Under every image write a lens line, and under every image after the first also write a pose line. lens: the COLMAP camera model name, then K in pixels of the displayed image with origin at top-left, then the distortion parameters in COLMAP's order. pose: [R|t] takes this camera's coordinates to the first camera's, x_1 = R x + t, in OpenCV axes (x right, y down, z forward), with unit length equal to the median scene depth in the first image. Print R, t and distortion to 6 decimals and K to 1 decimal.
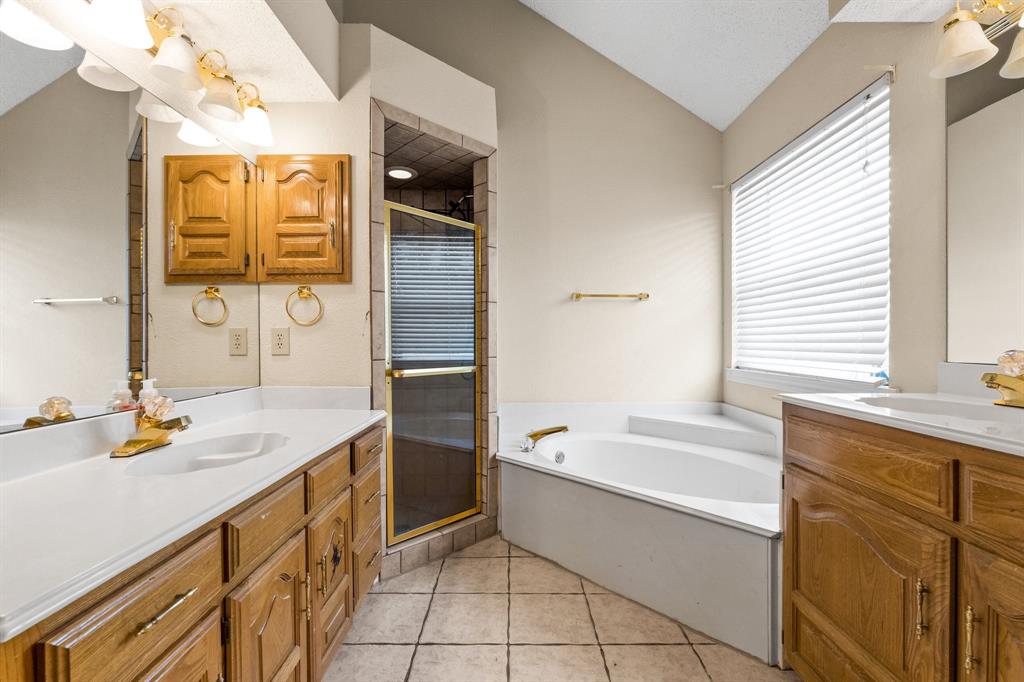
lens RADIAL K [[450.9, 0, 510.2], [0, 450.9, 344.9], [0, 0, 1]] dist [-0.003647, 0.000787]
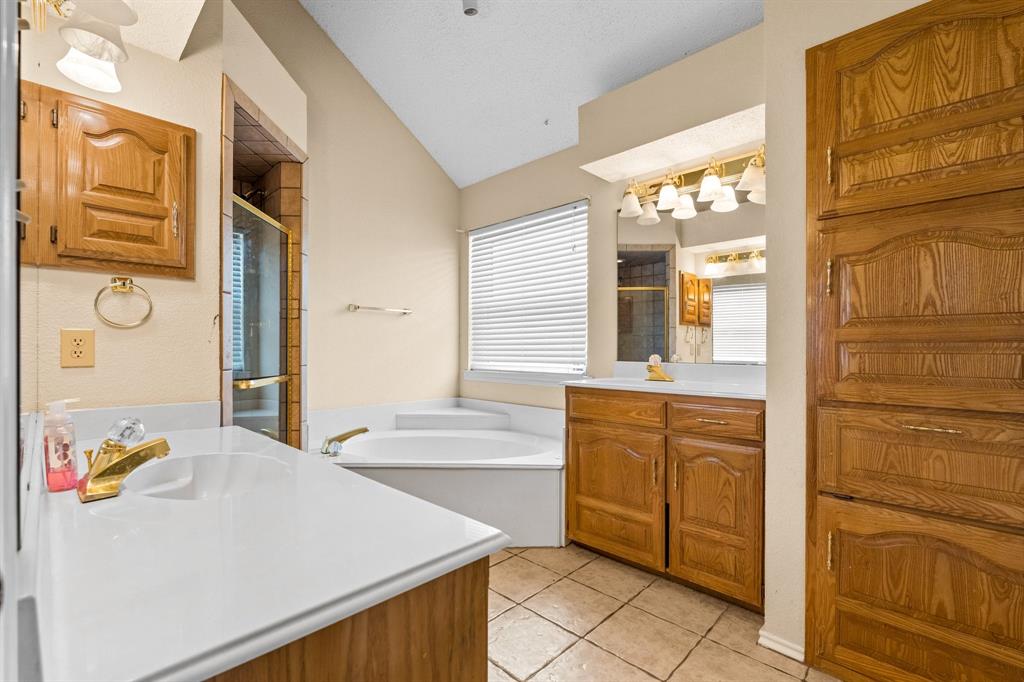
lens RADIAL K [[450.9, 0, 510.4], [0, 450.9, 350.2], [0, 0, 1]] dist [-0.003647, 0.000787]
pose [[0.697858, 0.001417, 0.716235, -0.543629], [0.003901, 0.999976, -0.005779, 0.001866], [-0.716225, 0.006827, 0.697836, -0.017280]]
